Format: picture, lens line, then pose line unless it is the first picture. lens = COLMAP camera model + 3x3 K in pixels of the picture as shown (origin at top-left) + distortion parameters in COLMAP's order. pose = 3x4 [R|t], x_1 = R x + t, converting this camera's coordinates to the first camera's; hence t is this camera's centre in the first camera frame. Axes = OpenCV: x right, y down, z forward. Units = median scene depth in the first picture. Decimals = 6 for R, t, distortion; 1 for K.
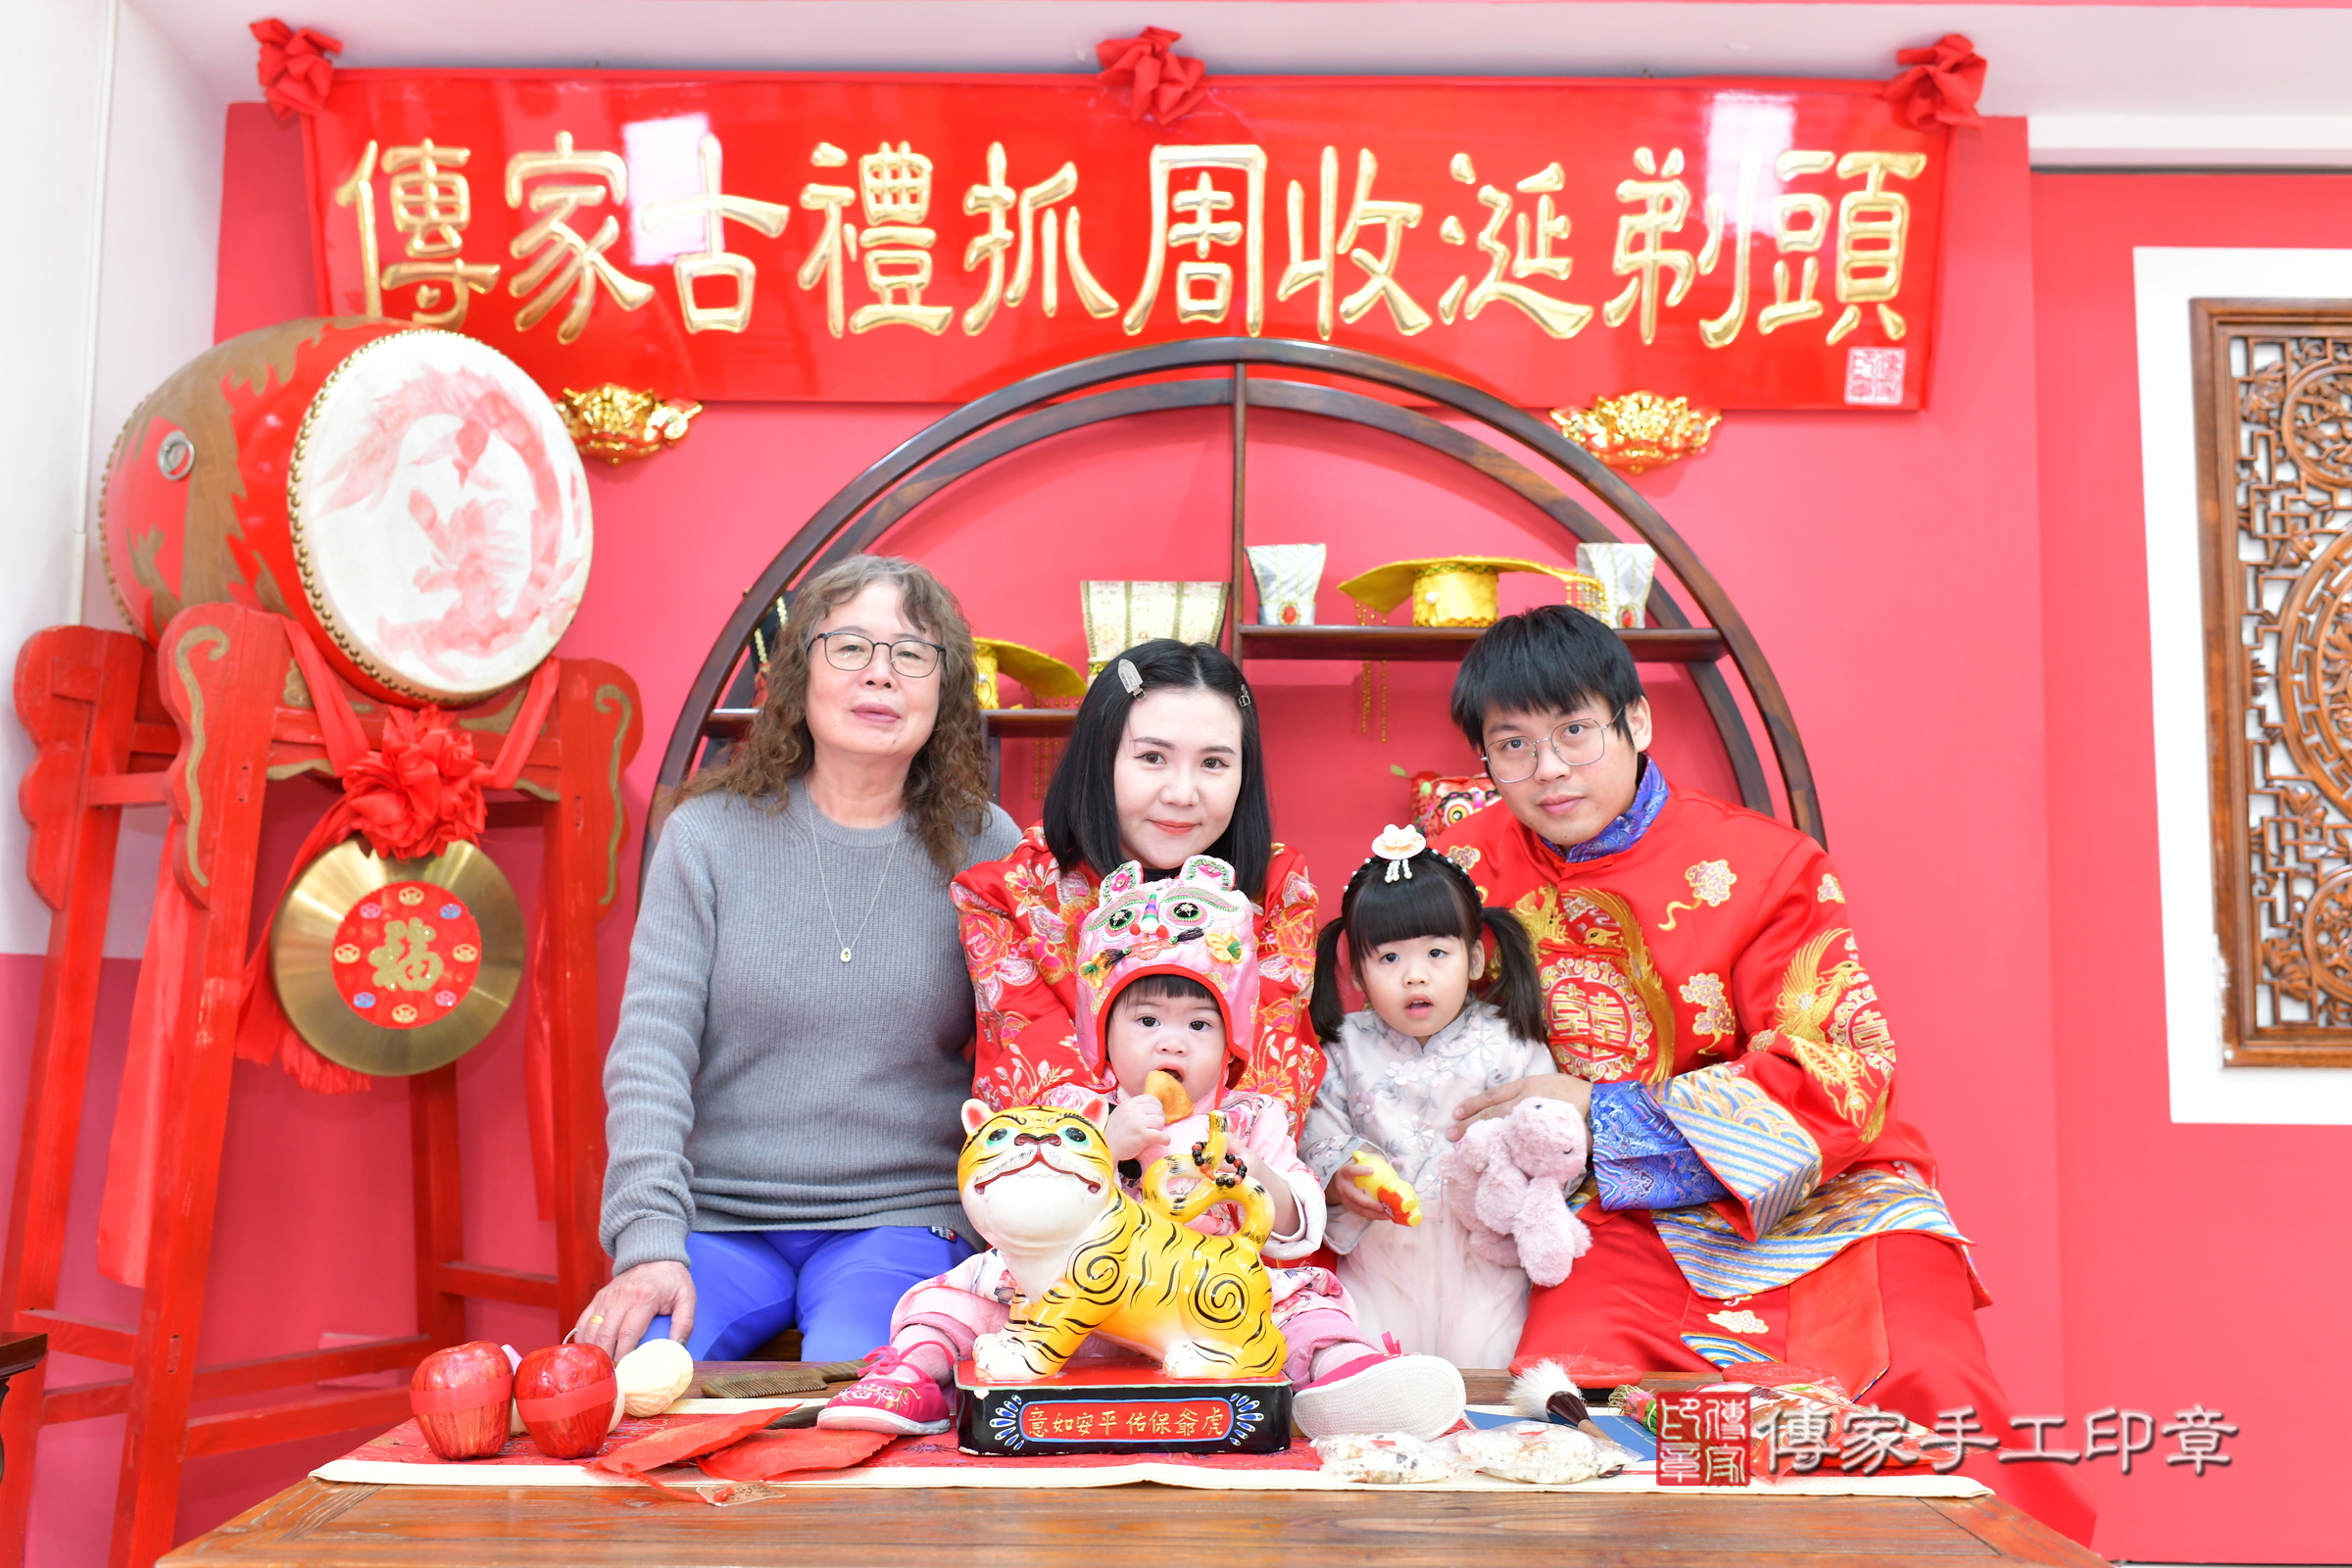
lens RADIAL K [[2357.9, 0, 1192.4], [0, 2357.9, 792.9], [0, 0, 1]] dist [-0.000531, 0.000000]
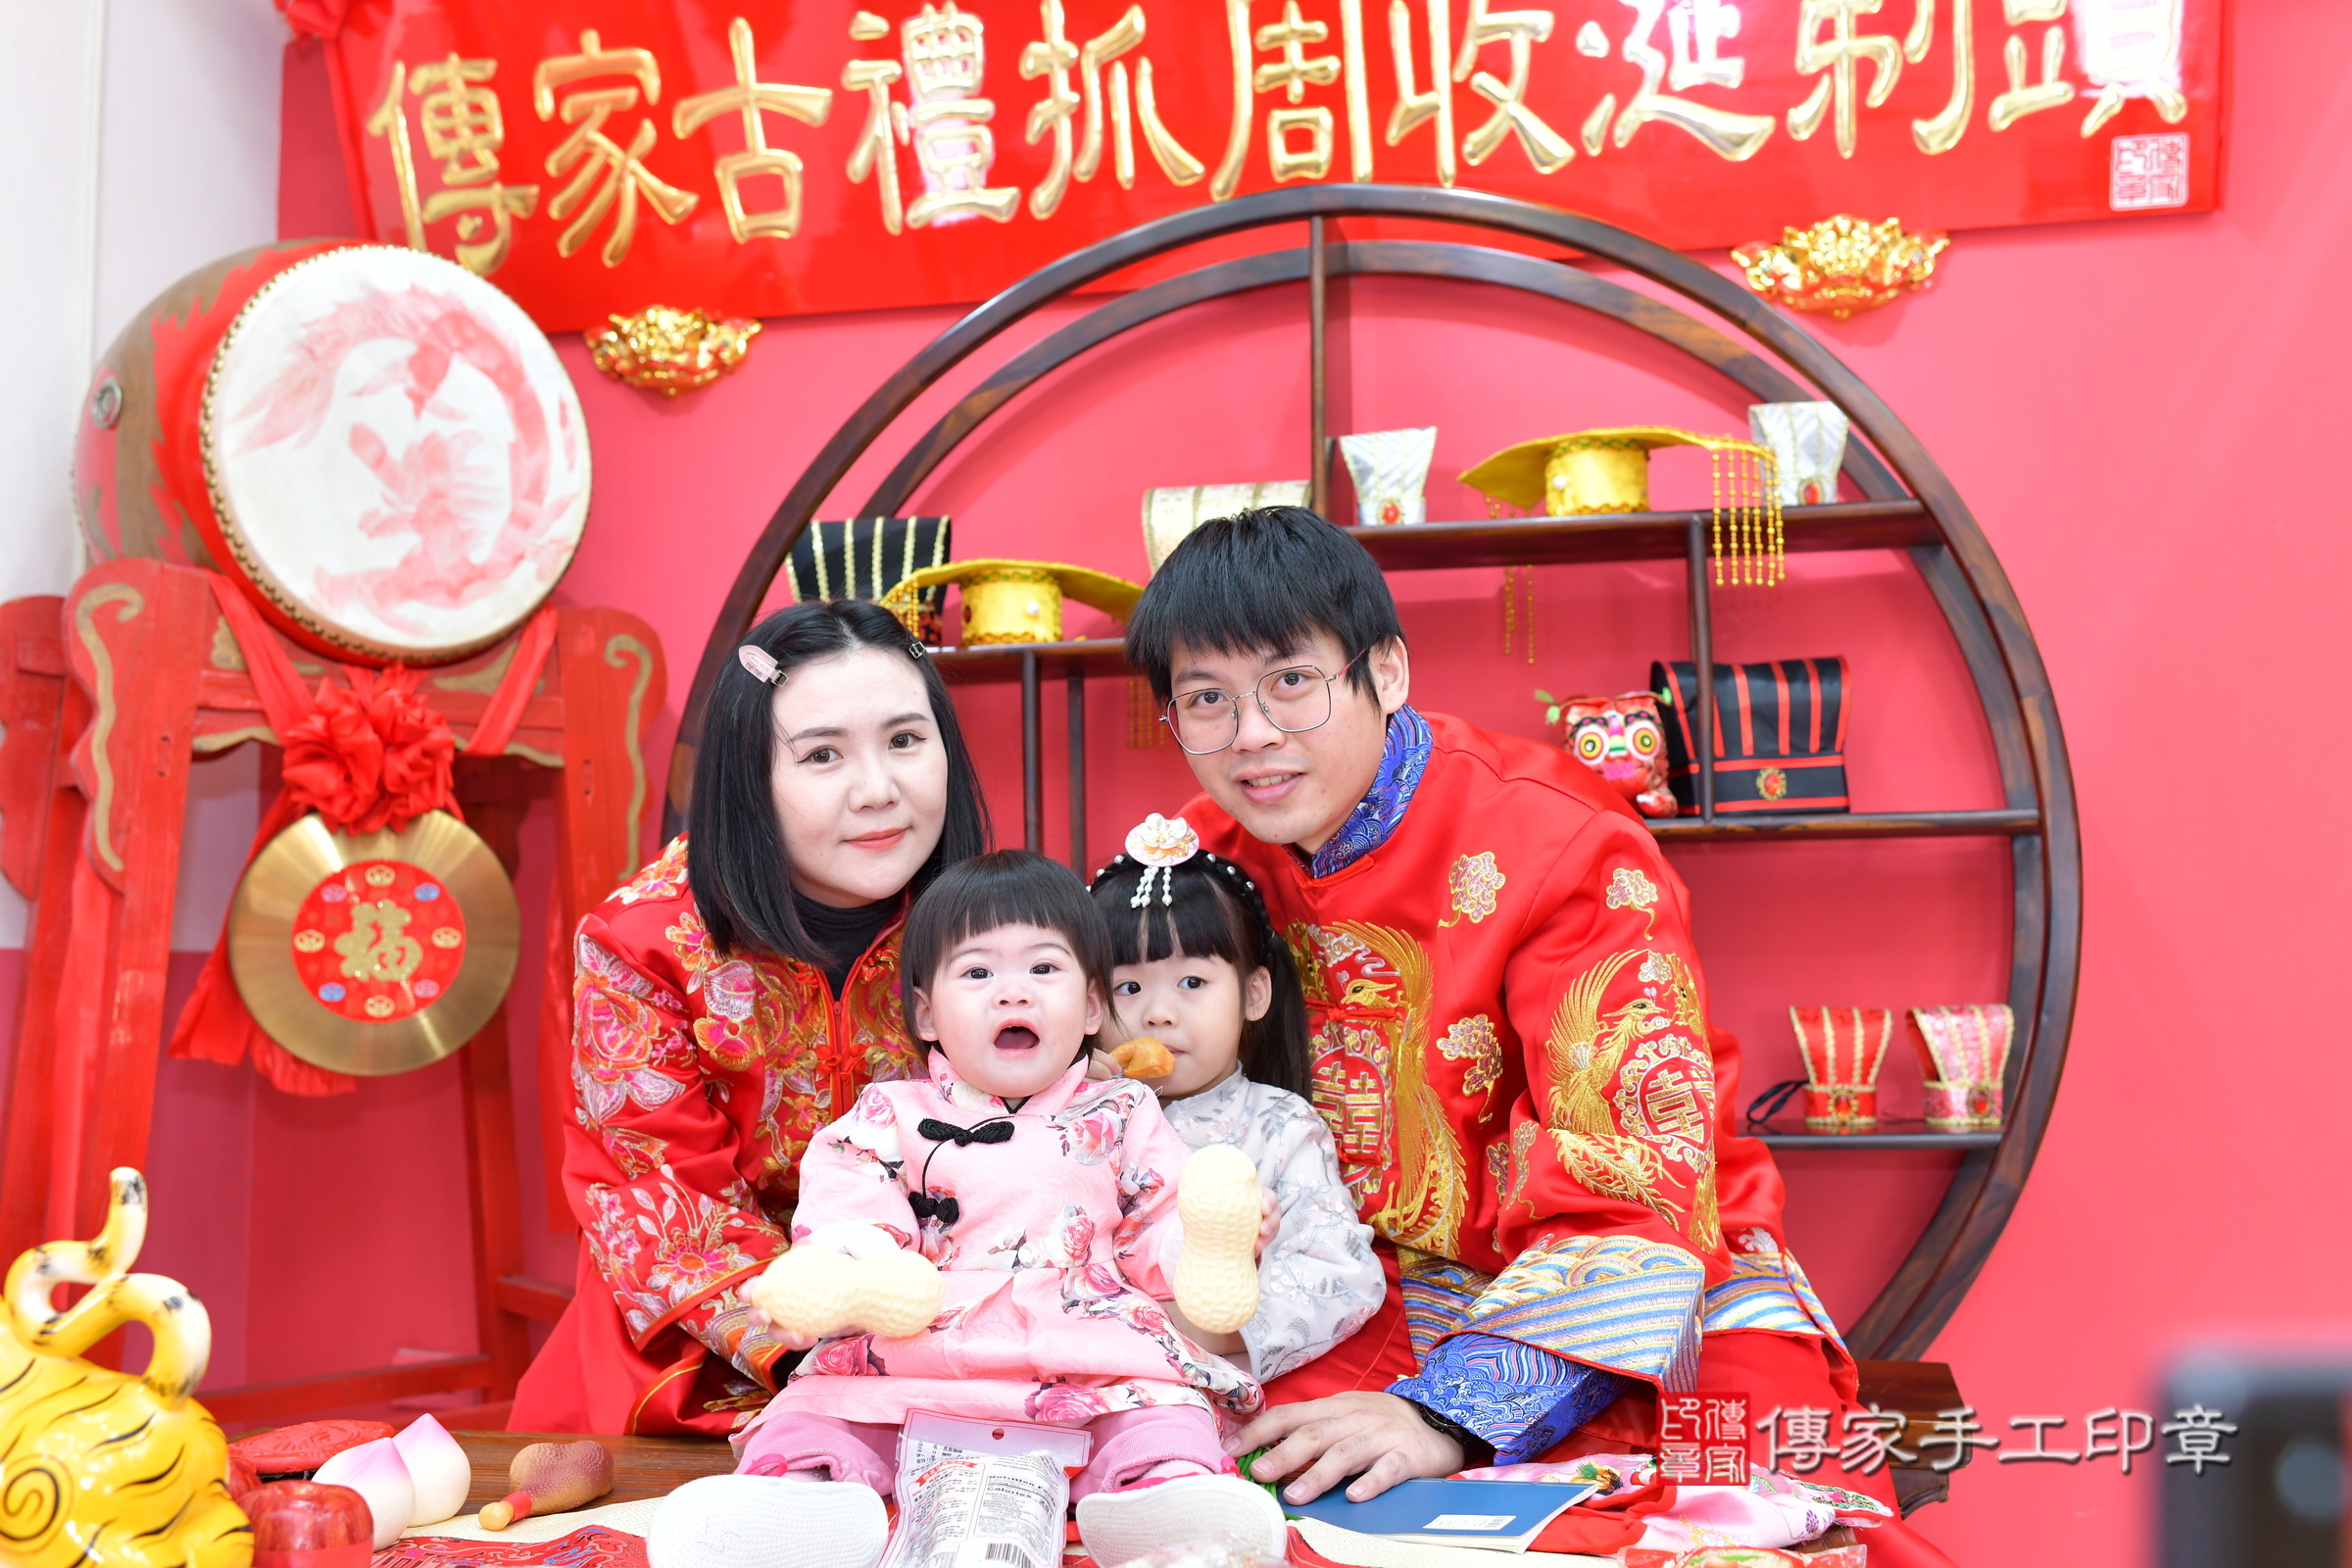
lens RADIAL K [[2357.9, 0, 1179.1], [0, 2357.9, 787.3], [0, 0, 1]] dist [-0.000531, 0.000000]
pose [[0.975112, -0.033572, -0.219155, 0.145677], [0.035203, 0.999374, 0.003542, 0.015345], [0.218899, -0.011169, 0.975684, 0.165415]]
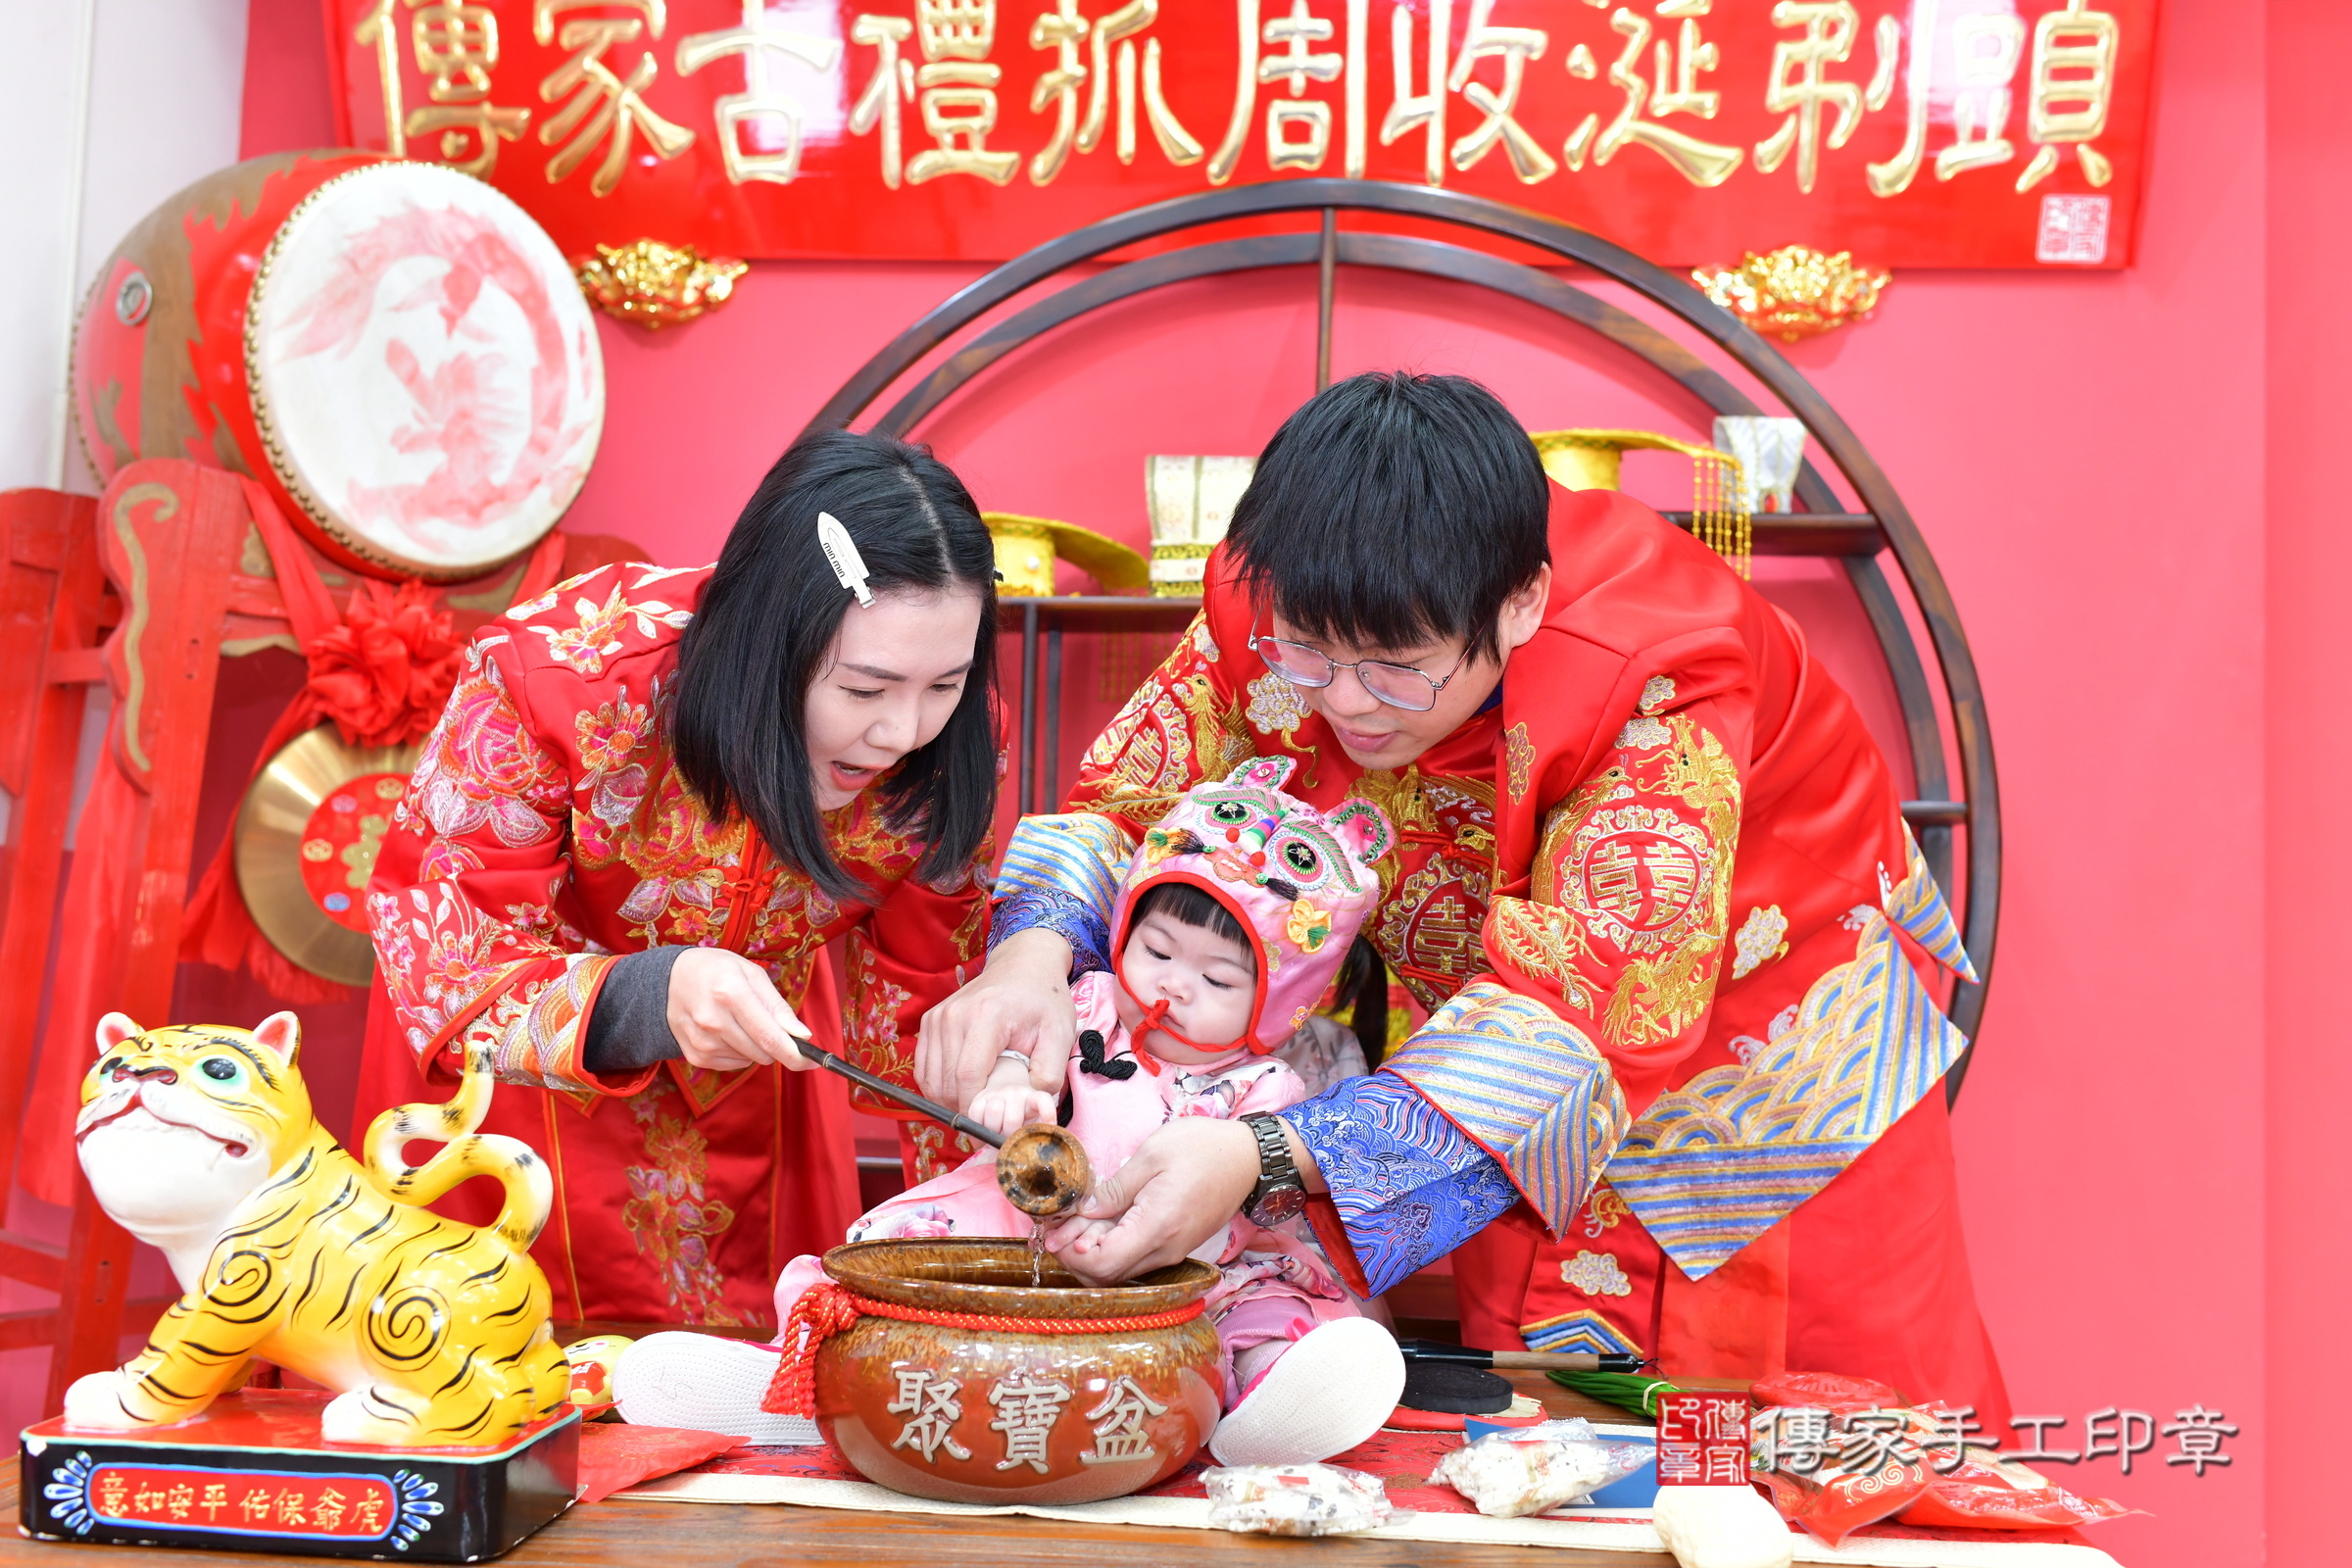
lens RADIAL K [[2357.9, 0, 1184.7], [0, 2357.9, 794.7], [0, 0, 1]] dist [-0.000531, 0.000000]
pose [[0.995632, 0.019716, -0.091258, 0.050132], [-0.017519, 0.999539, 0.024809, 0.015787], [0.091705, -0.023102, 0.995518, 0.108503]]
